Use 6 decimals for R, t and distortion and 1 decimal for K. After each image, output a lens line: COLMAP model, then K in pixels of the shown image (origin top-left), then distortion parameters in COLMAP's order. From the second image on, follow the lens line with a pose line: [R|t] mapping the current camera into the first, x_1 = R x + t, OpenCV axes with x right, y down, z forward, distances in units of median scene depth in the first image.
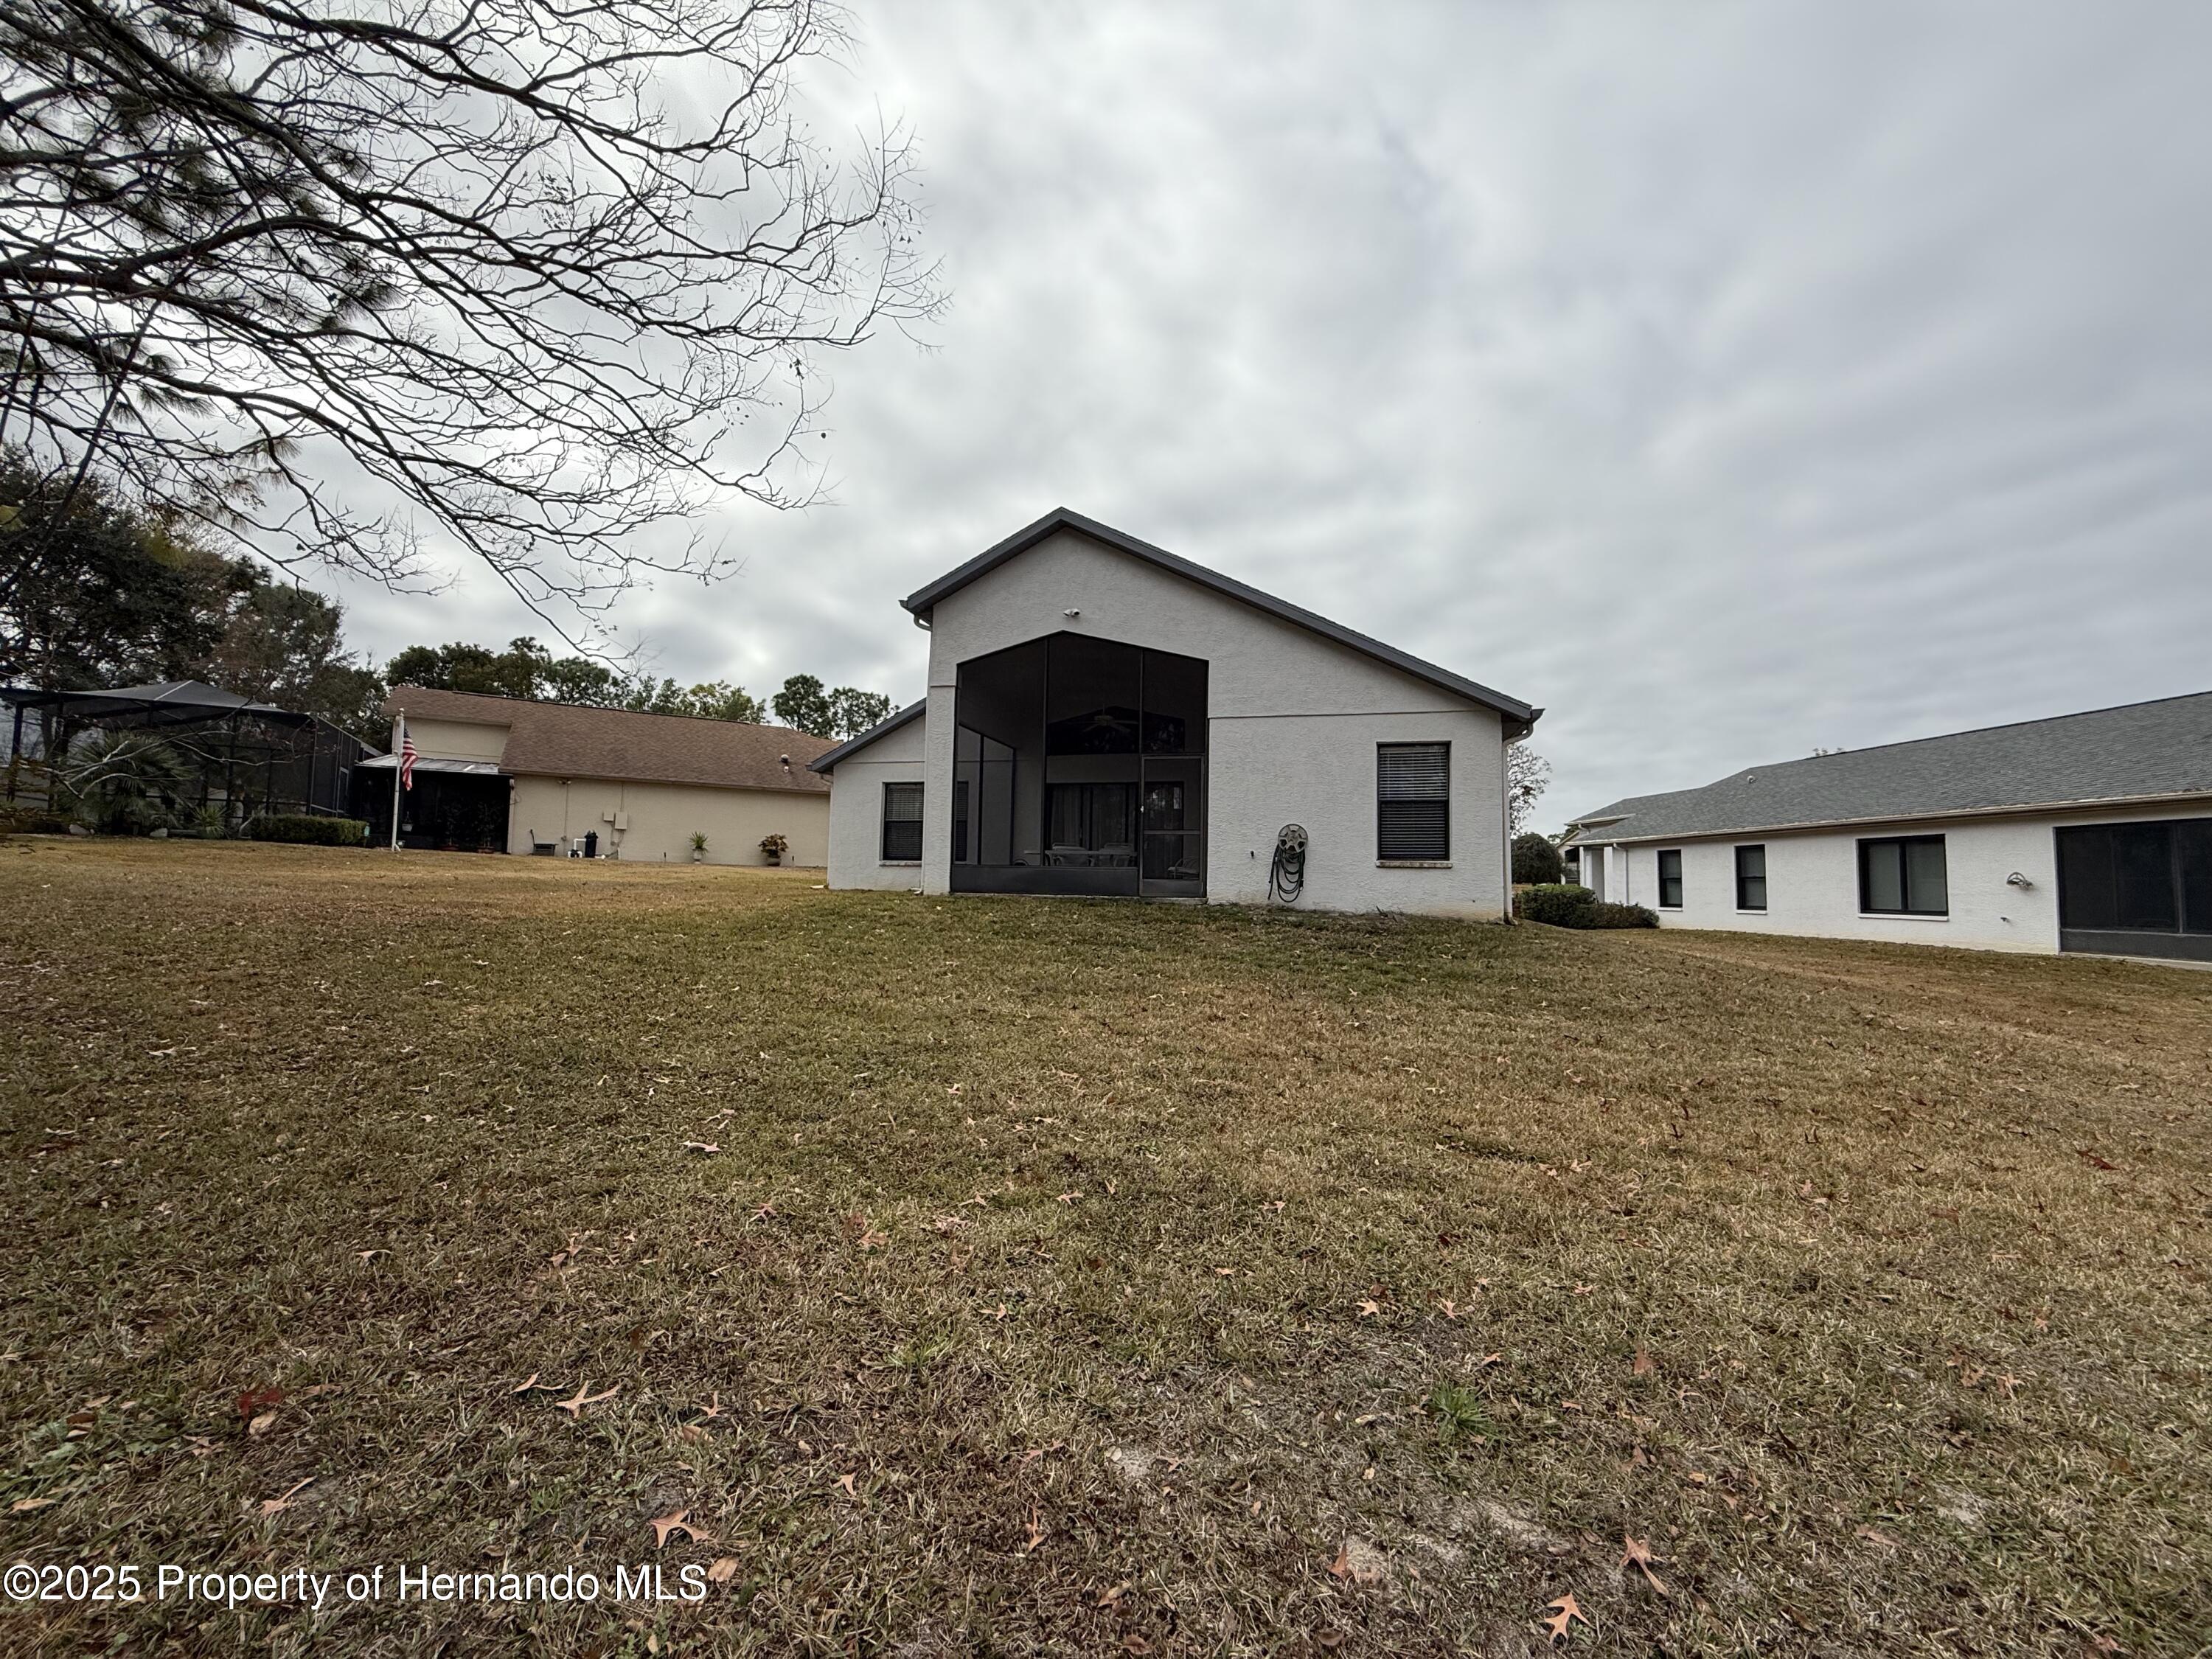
lens RADIAL K [[897.5, 0, 1106.0], [0, 897.5, 829.5], [0, 0, 1]] dist [0.001260, 0.000080]
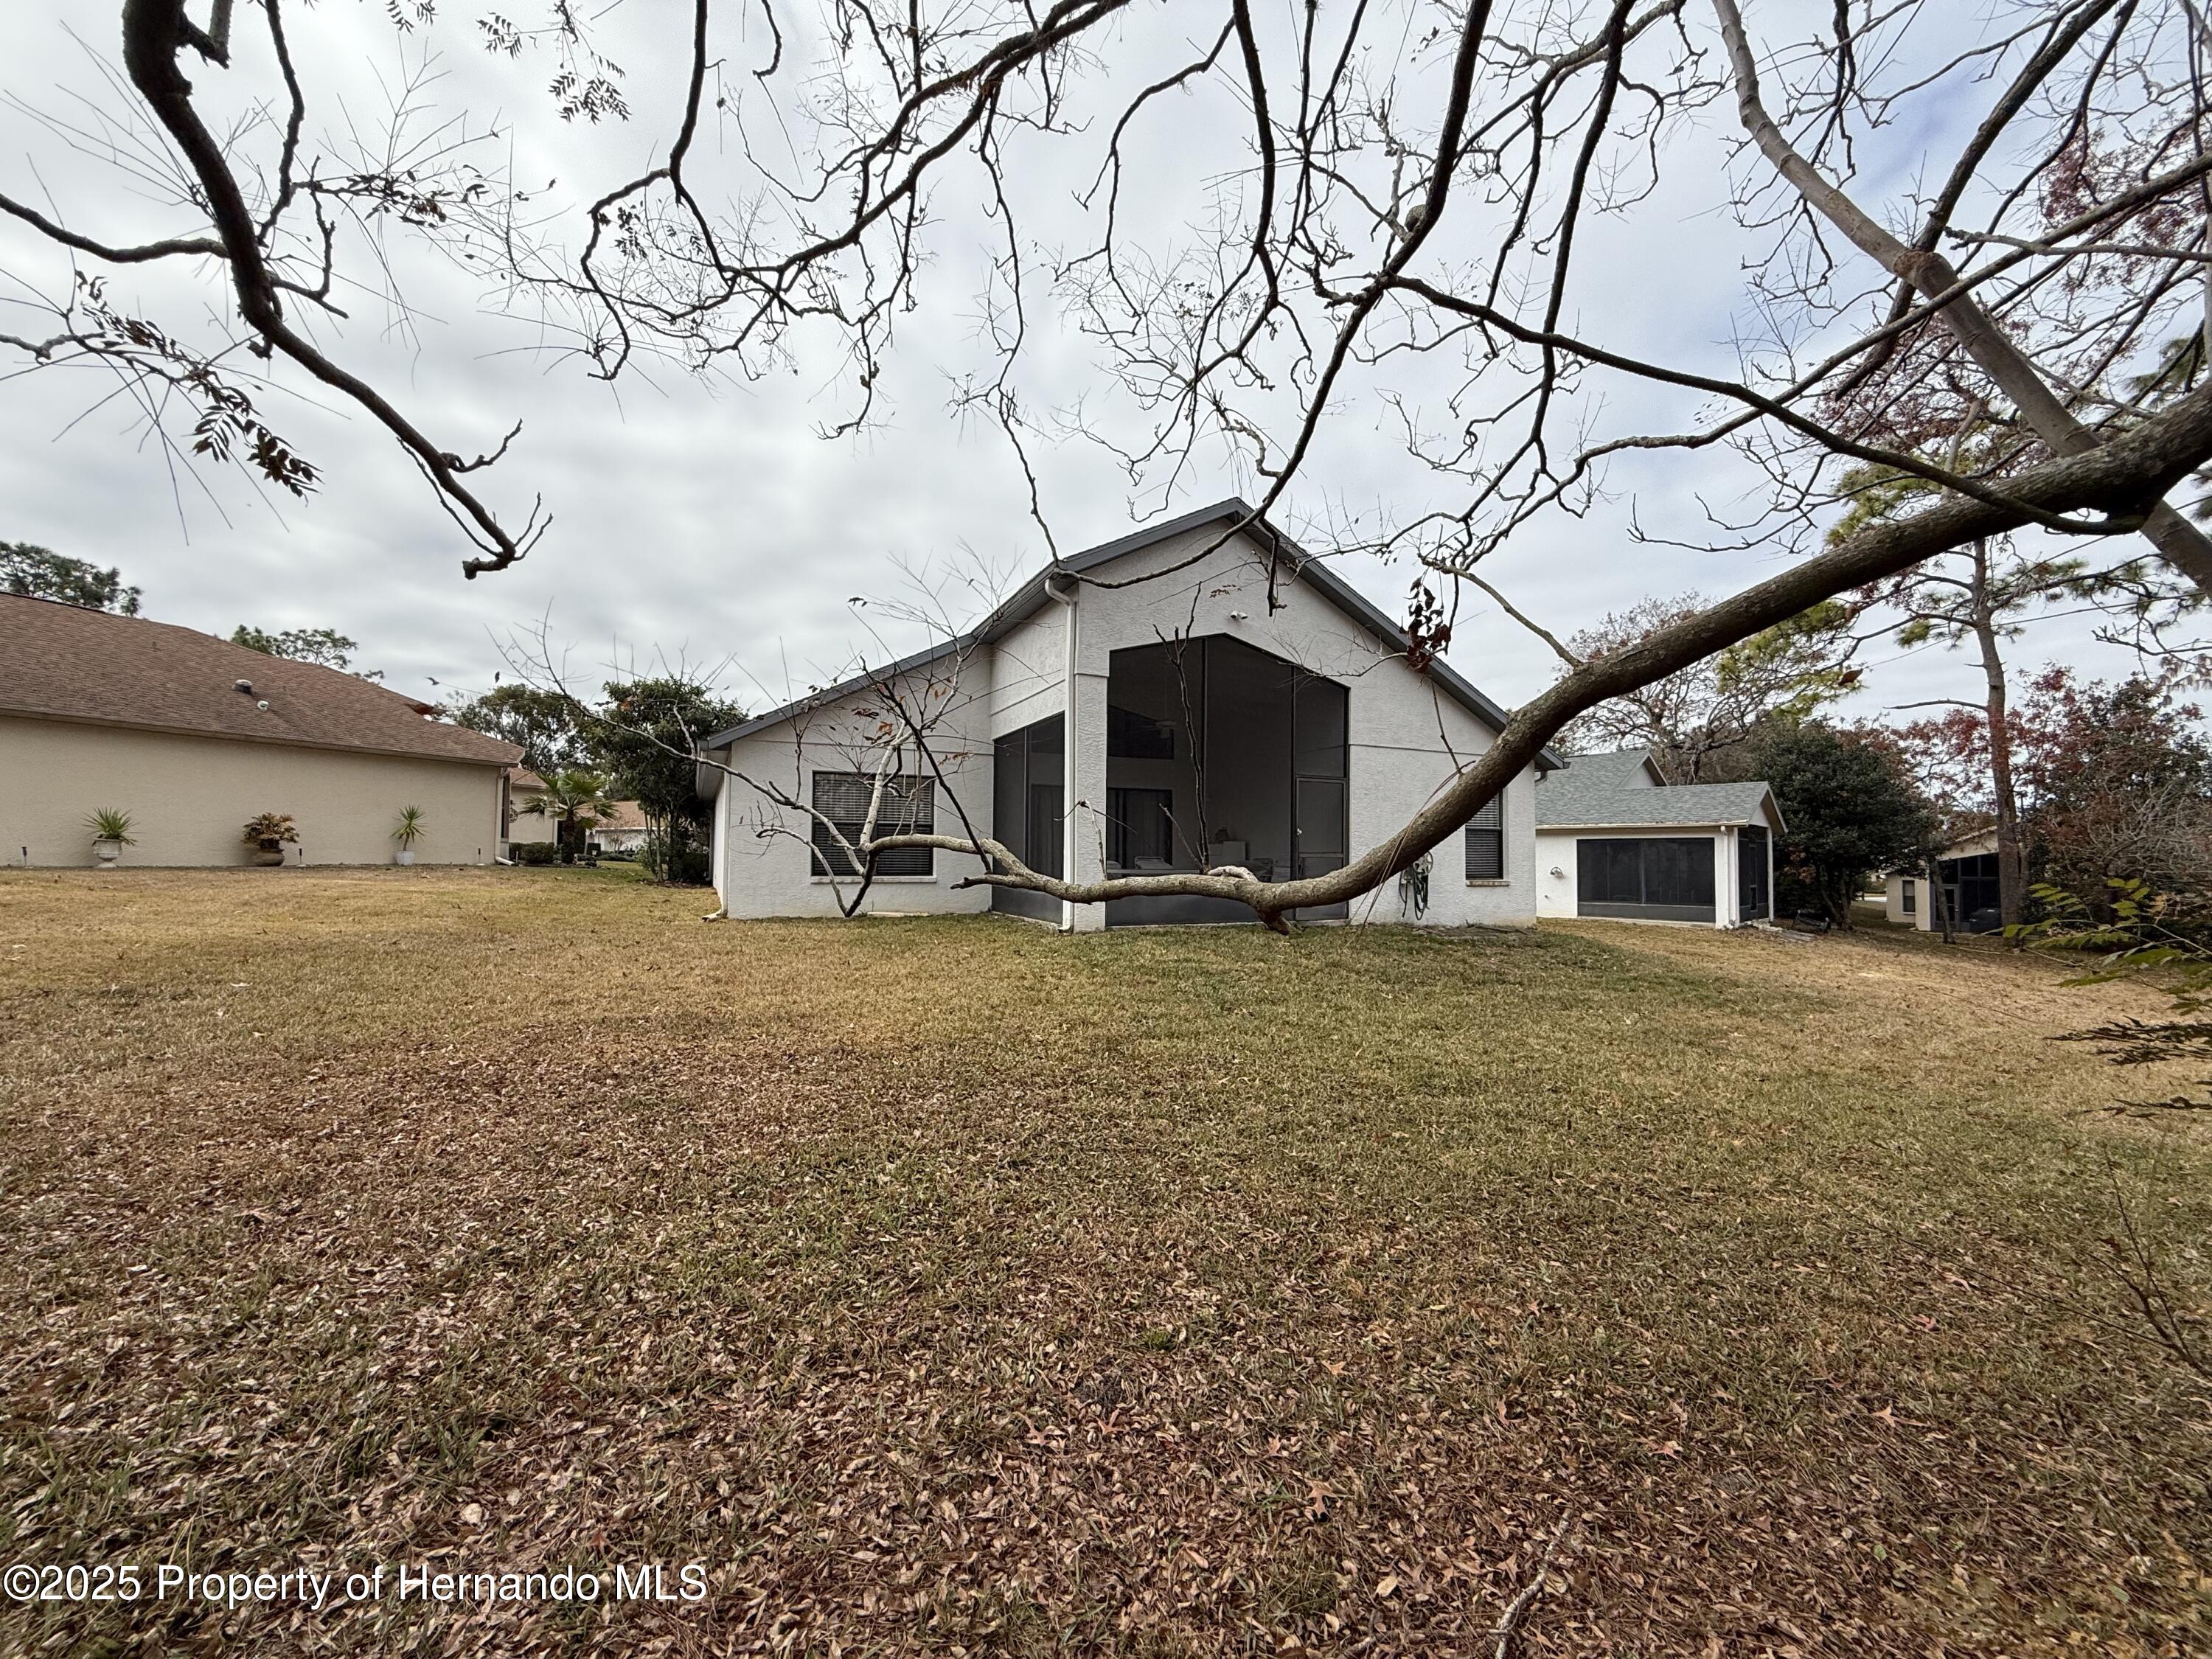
lens RADIAL K [[897.5, 0, 1106.0], [0, 897.5, 829.5], [0, 0, 1]] dist [0.001260, 0.000080]
pose [[0.763680, 0.006939, 0.645557, -0.727297], [-0.033123, 0.999046, 0.028446, -0.044165], [-0.644744, -0.043106, 0.763182, 0.374677]]
